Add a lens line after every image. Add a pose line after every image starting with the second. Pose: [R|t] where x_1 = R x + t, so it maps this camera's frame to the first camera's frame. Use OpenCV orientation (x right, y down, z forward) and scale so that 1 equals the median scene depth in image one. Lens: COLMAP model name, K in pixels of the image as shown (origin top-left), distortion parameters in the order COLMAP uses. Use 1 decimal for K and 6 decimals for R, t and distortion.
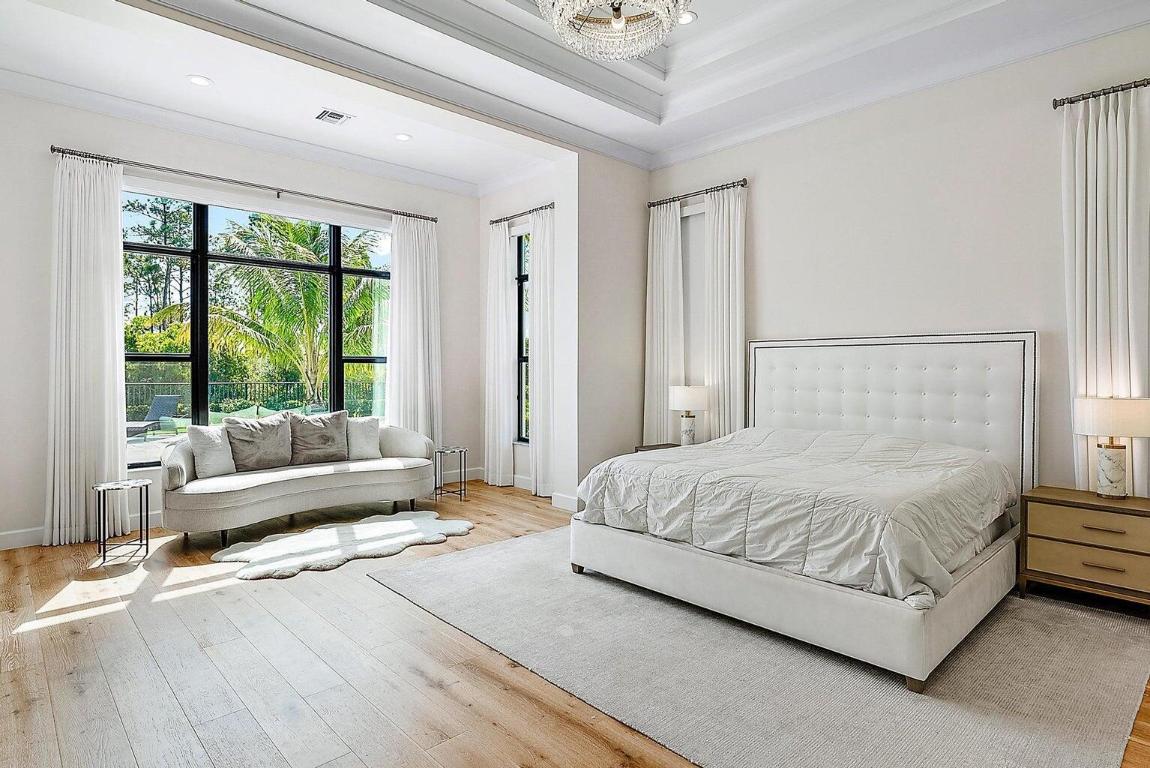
lens RADIAL K [[582.9, 0, 573.8], [0, 582.9, 364.4], [0, 0, 1]] dist [-0.004095, -0.000241]
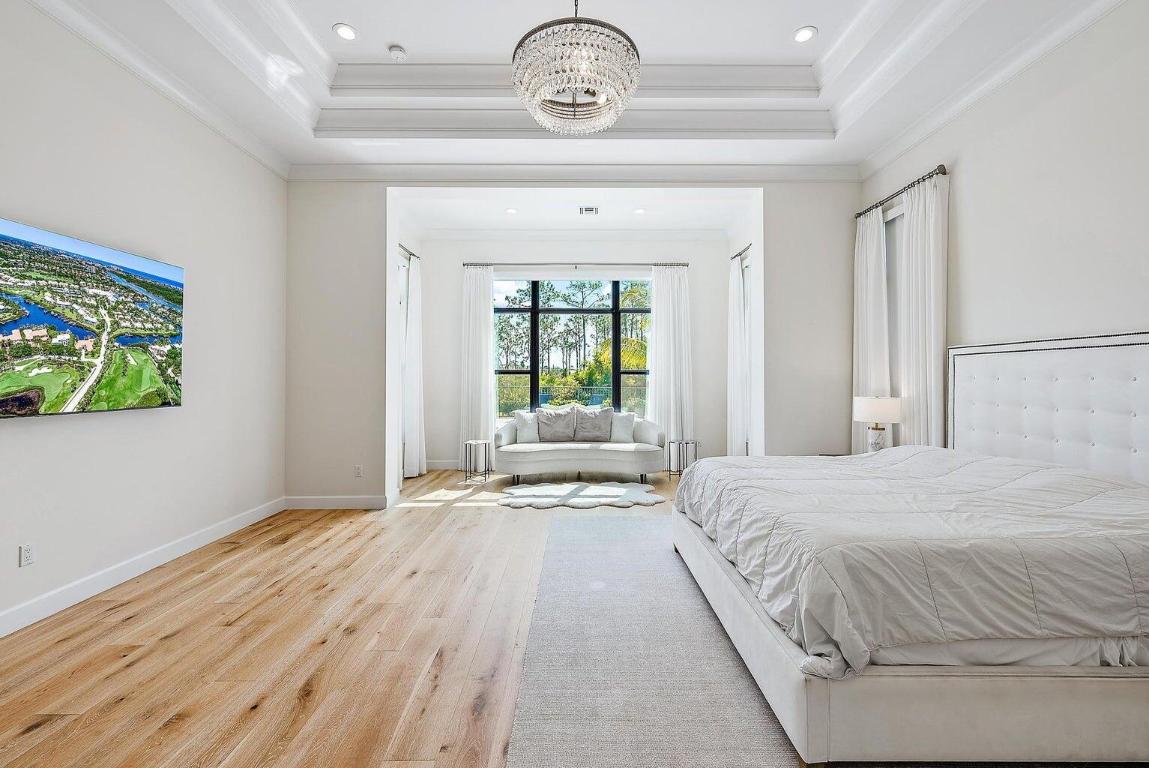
lens RADIAL K [[443.4, 0, 575.7], [0, 443.4, 368.3], [0, 0, 1]] dist [-0.001168, -0.000304]
pose [[0.752632, -0.013917, -0.658294, 0.303287], [0.003577, 0.999848, -0.017048, 0.000342], [0.658431, 0.010477, 0.752568, 0.123216]]
